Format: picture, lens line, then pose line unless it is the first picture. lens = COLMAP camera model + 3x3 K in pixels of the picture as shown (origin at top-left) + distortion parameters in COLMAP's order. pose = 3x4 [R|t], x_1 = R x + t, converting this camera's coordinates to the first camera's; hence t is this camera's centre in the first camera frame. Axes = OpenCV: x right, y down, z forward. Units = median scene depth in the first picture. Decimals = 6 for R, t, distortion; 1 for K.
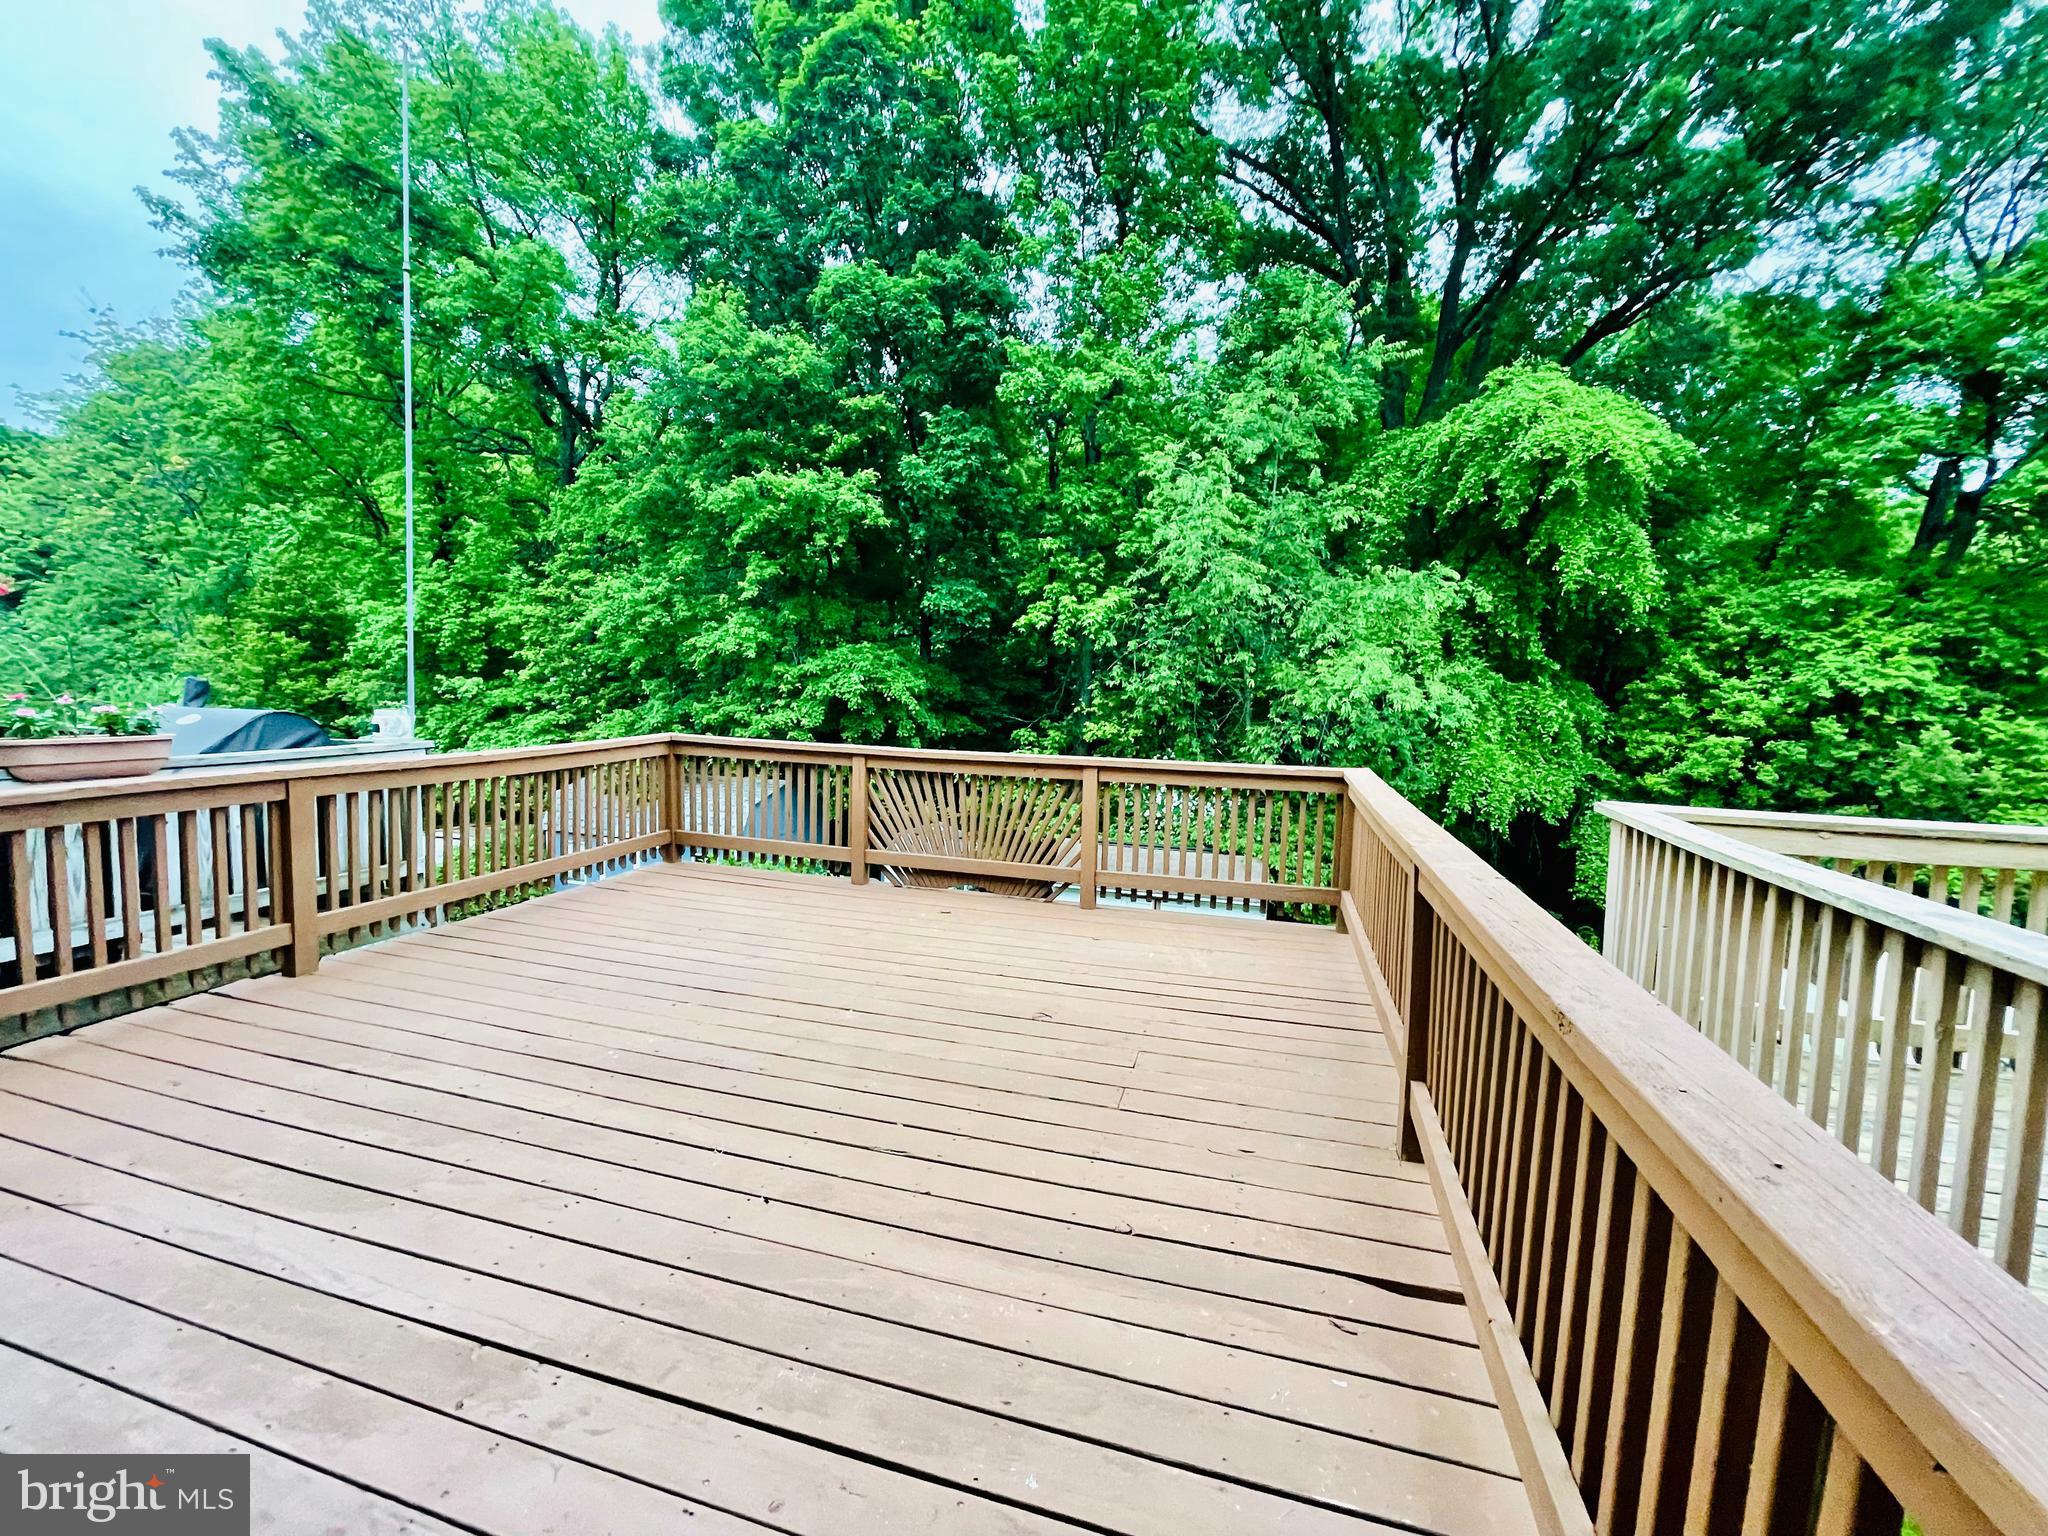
lens RADIAL K [[820.8, 0, 1025.1], [0, 820.8, 761.1], [0, 0, 1]] dist [0.000115, -0.000316]
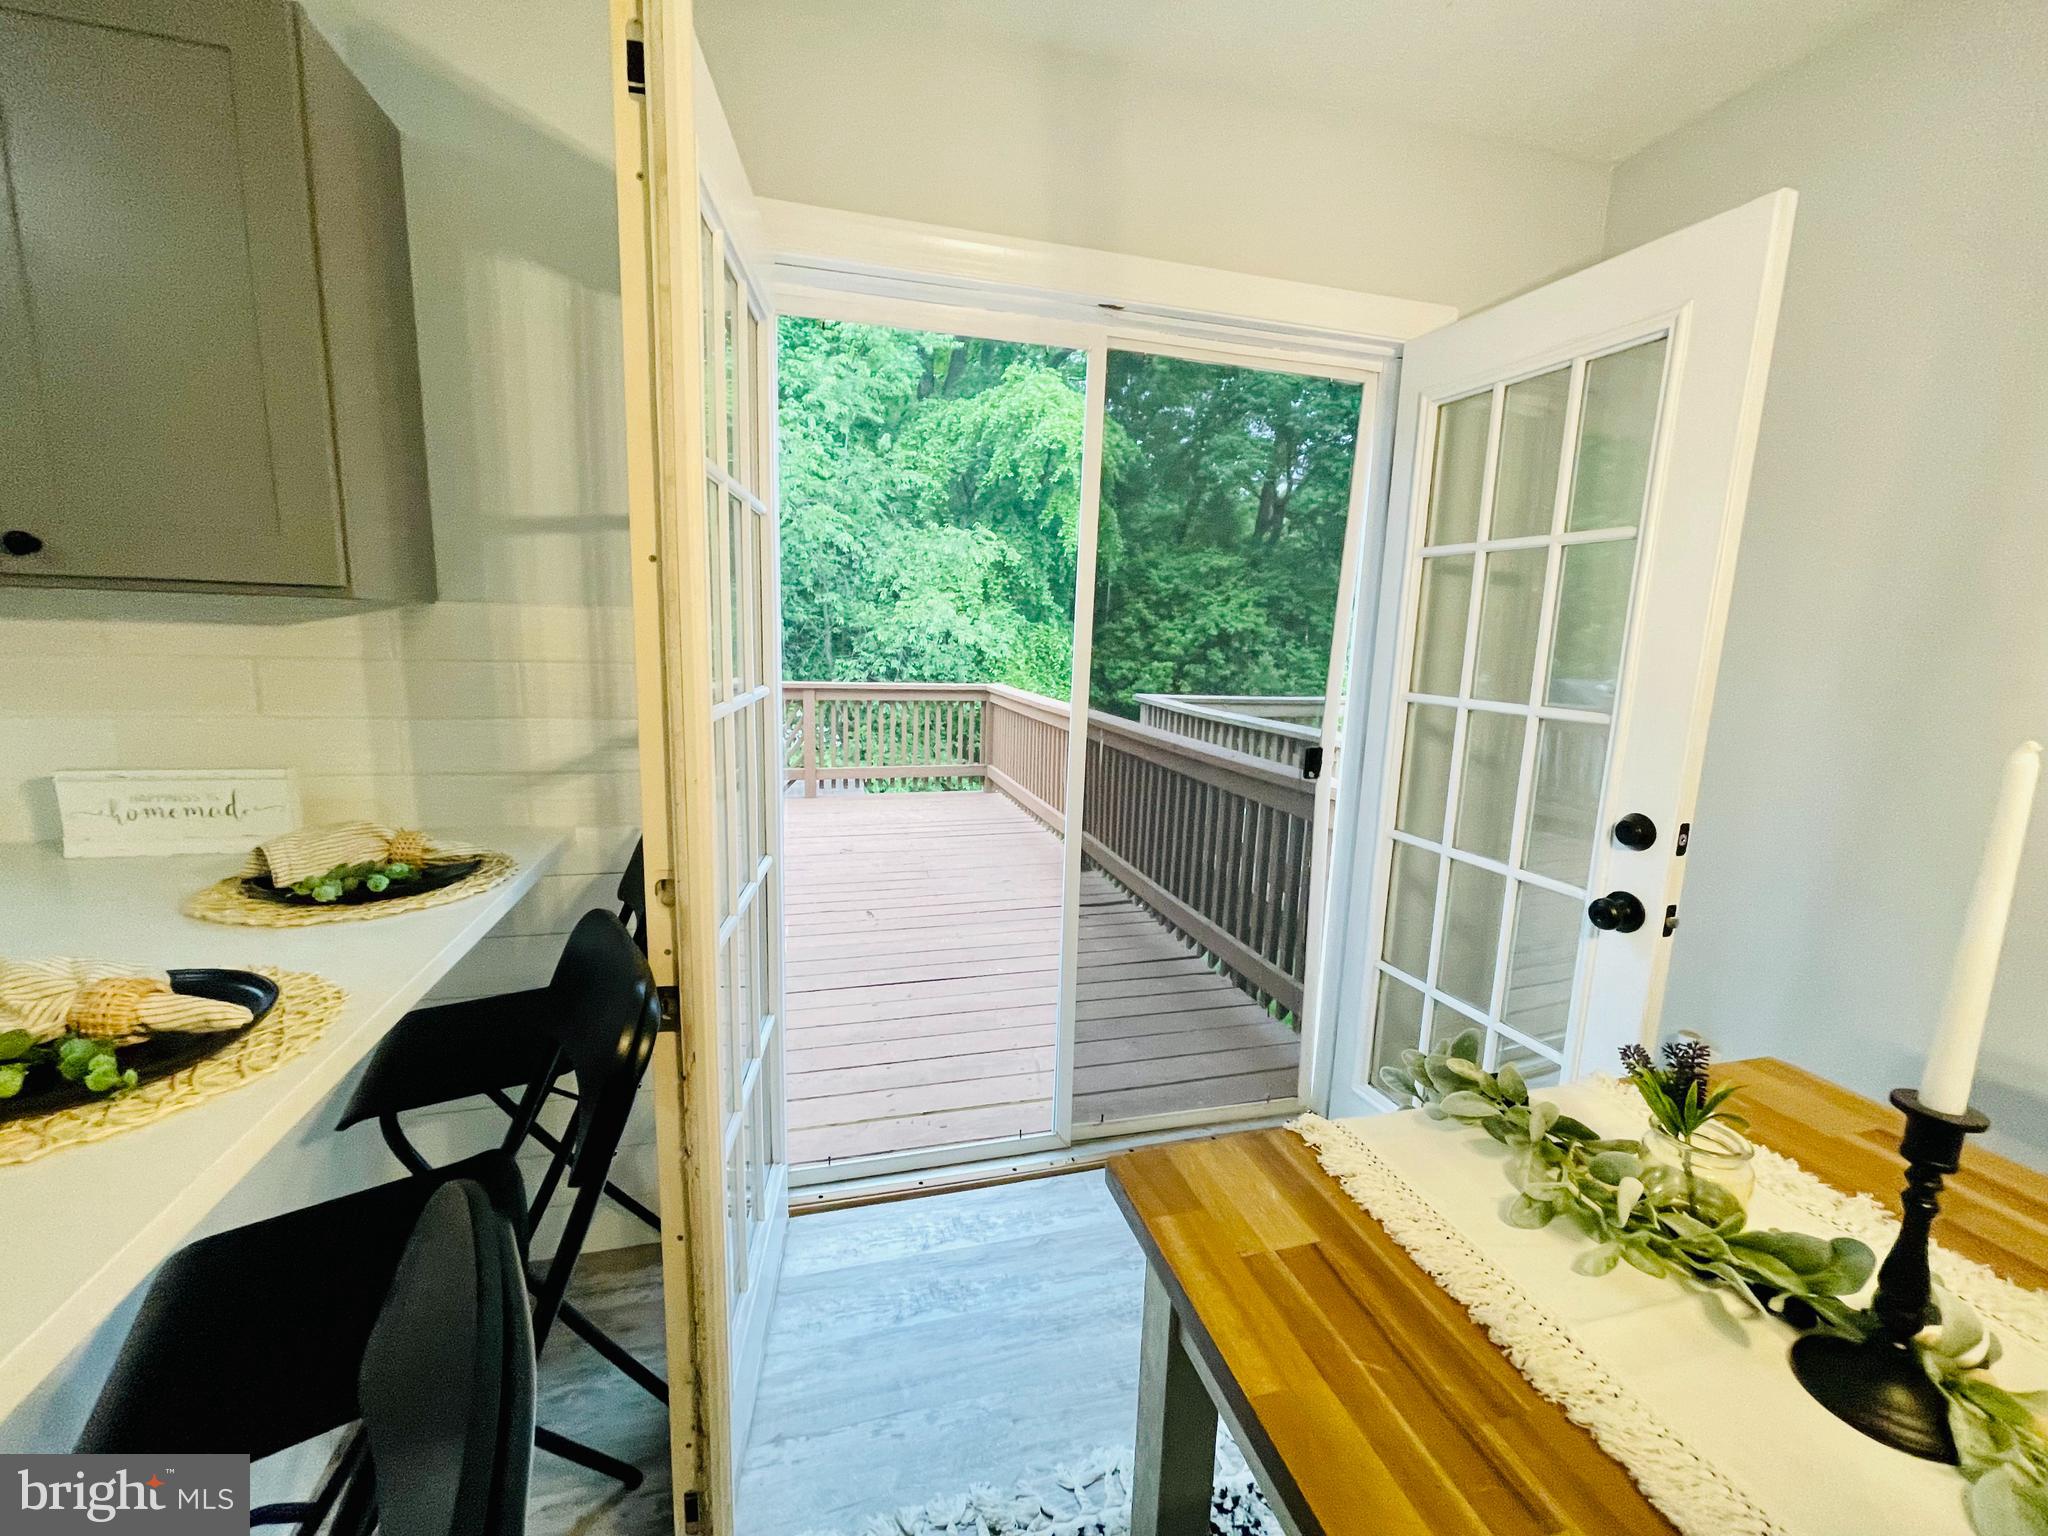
lens RADIAL K [[819.5, 0, 1015.8], [0, 819.5, 763.7], [0, 0, 1]] dist [-0.002796, -0.000544]
pose [[0.856240, -0.079472, 0.510429, -0.094070], [0.038548, 0.995170, 0.090279, 0.006309], [-0.515138, -0.057625, 0.855168, -0.085667]]
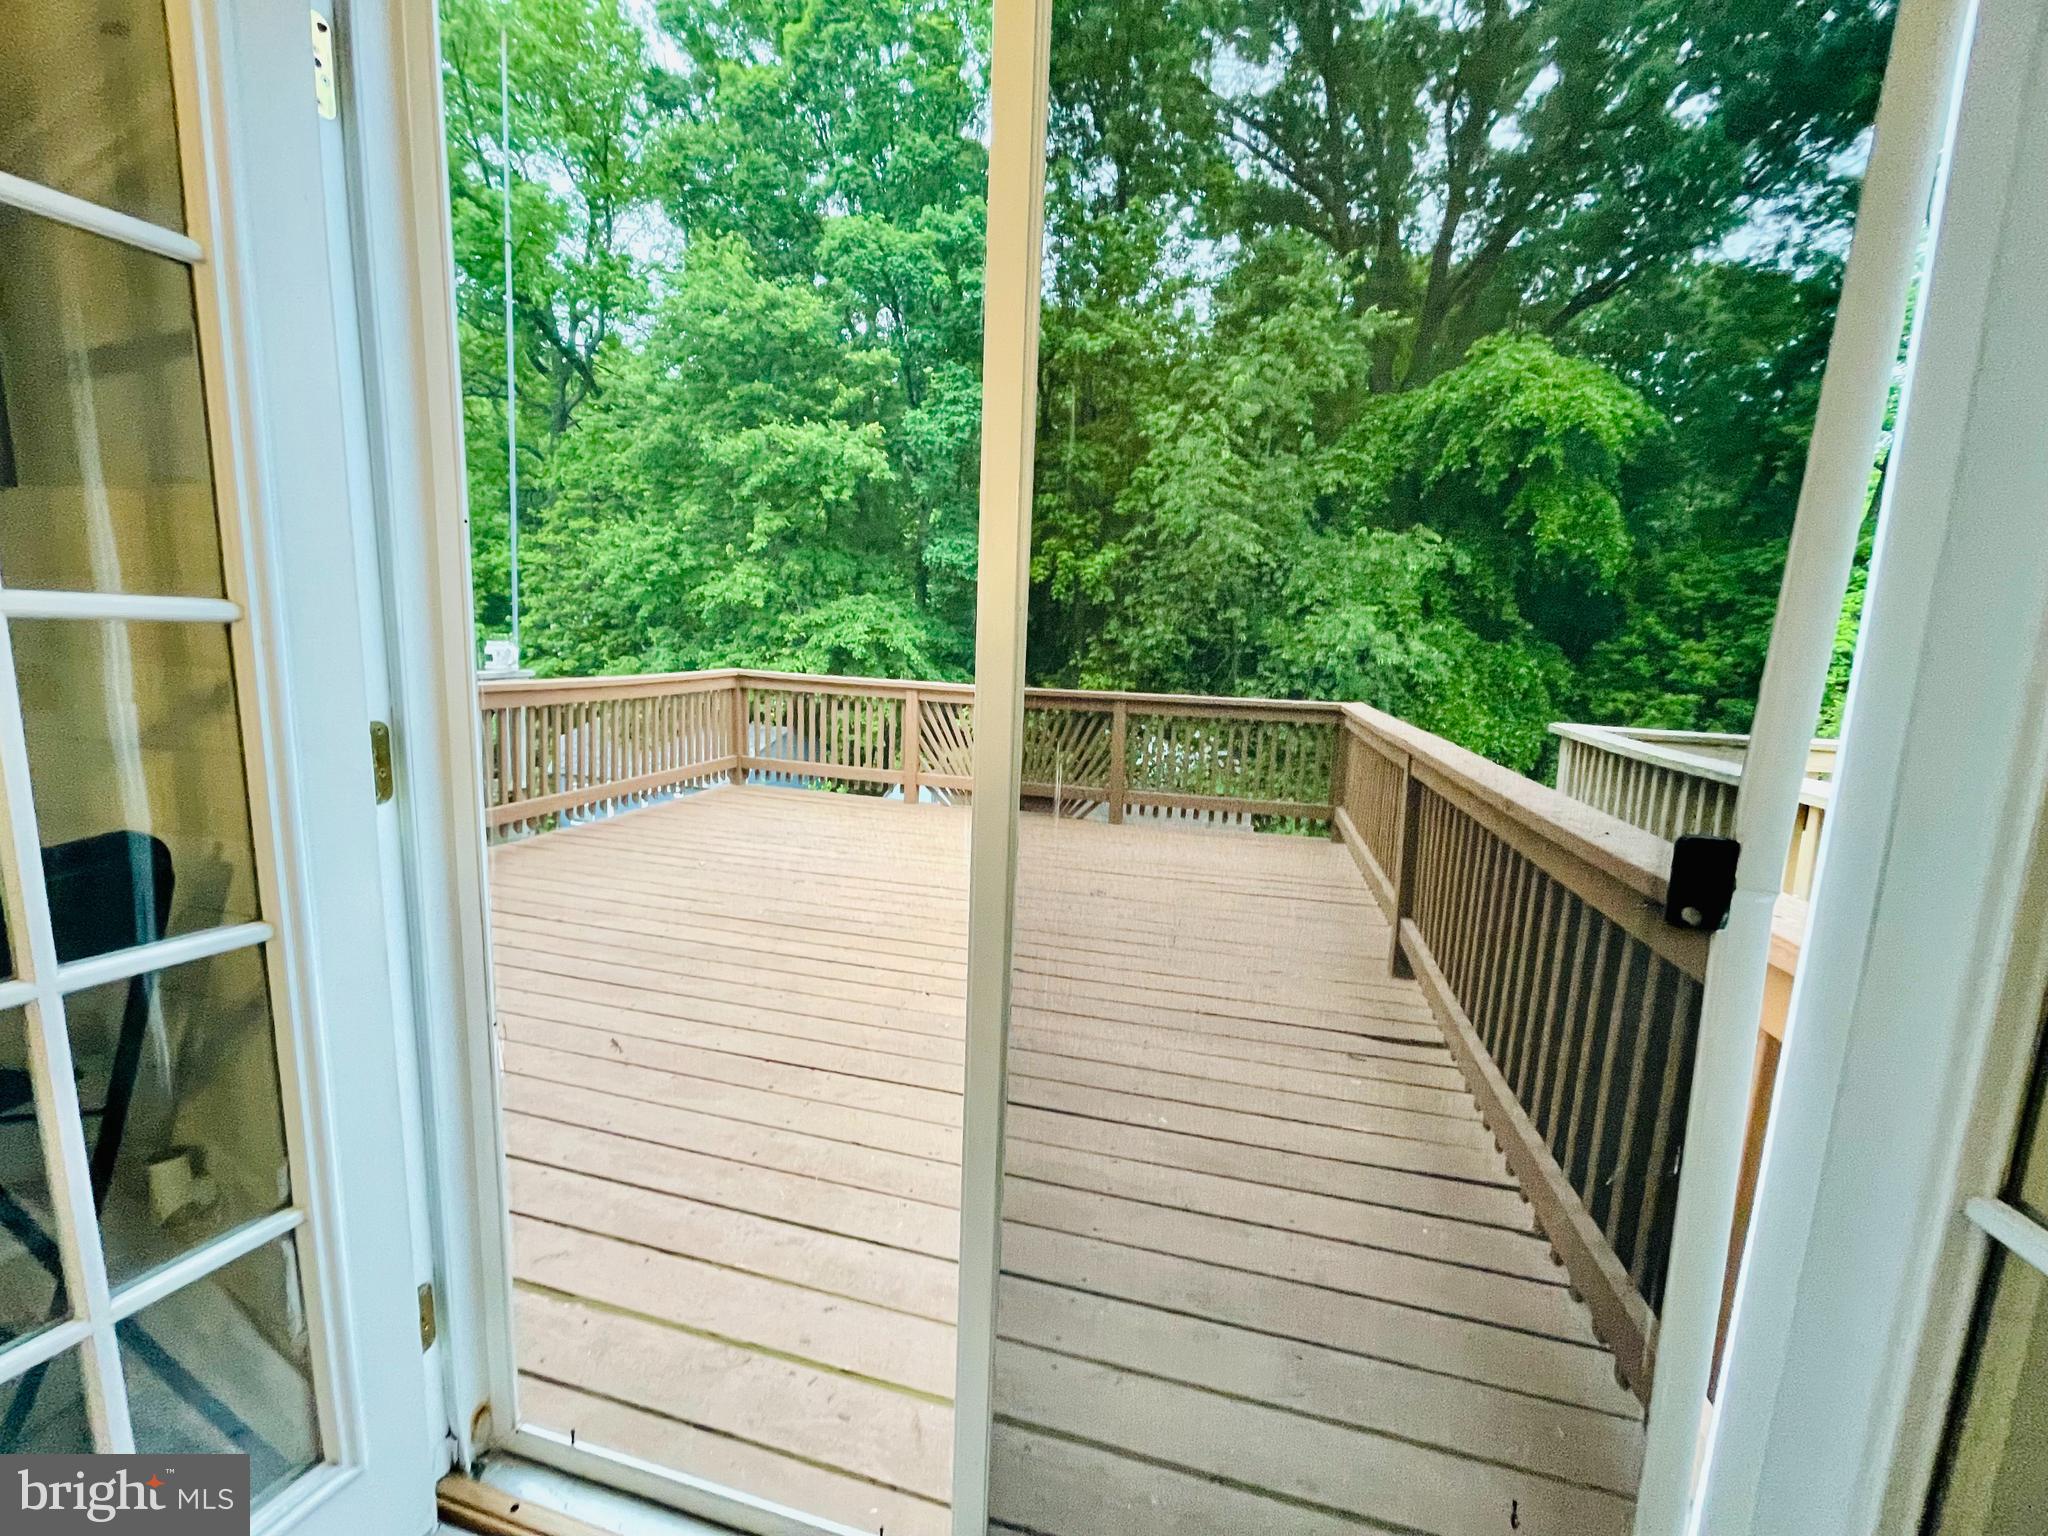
lens RADIAL K [[820.7, 0, 1023.5], [0, 820.7, 753.0], [0, 0, 1]] dist [-0.001740, 0.000482]
pose [[0.999626, 0.011024, 0.025023, -0.025692], [-0.012043, 0.999089, 0.040942, 0.010957], [-0.024549, -0.041228, 0.998848, -0.043572]]
